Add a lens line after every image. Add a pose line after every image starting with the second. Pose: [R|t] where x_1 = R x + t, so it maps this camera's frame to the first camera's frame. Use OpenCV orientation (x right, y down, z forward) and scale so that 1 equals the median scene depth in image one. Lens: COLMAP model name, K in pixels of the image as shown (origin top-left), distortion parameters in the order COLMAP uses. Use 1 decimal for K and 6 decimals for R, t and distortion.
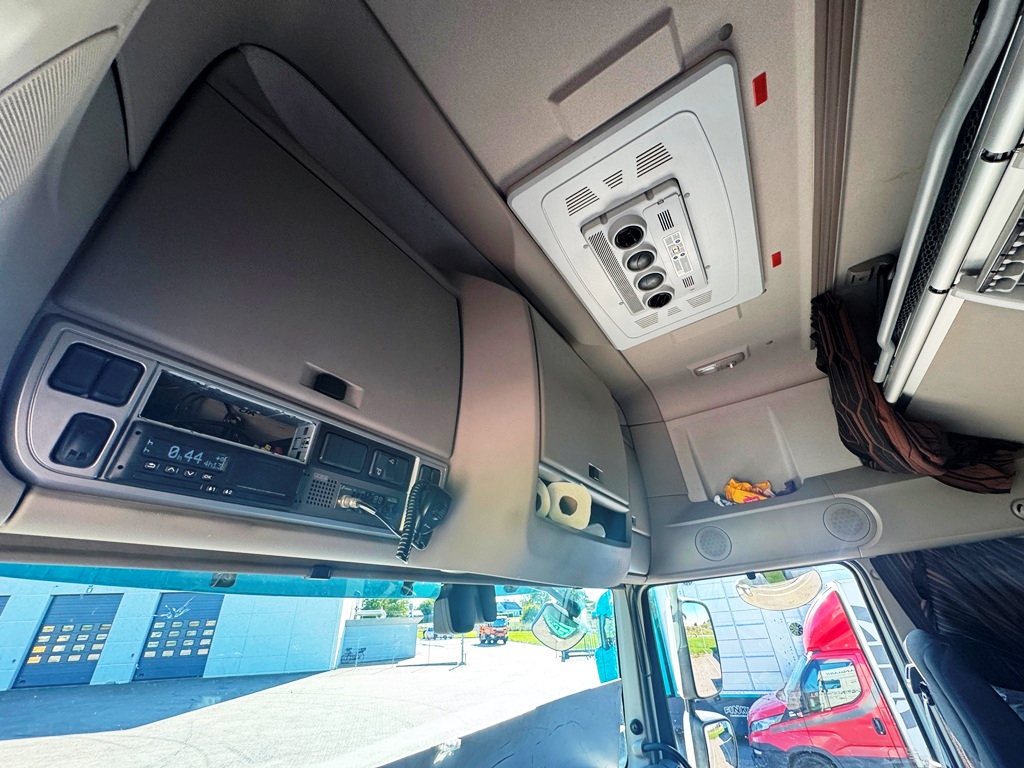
lens RADIAL K [[408.4, 0, 511.9], [0, 408.4, 384.4], [0, 0, 1]] dist [-0.003759, 0.000264]
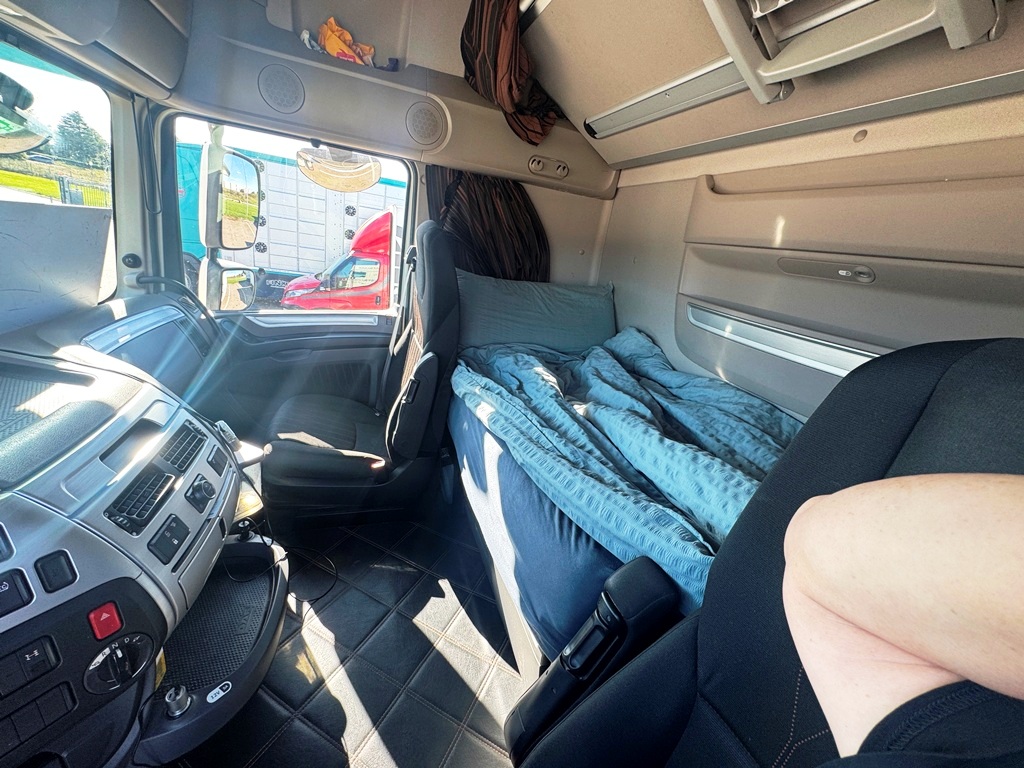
lens RADIAL K [[408.4, 0, 511.9], [0, 408.4, 384.4], [0, 0, 1]] dist [-0.003759, 0.000264]
pose [[0.608682, -0.093821, 0.787847, 0.097559], [-0.561089, 0.651169, 0.511036, 0.121205], [-0.560968, -0.753111, 0.343713, 0.047363]]
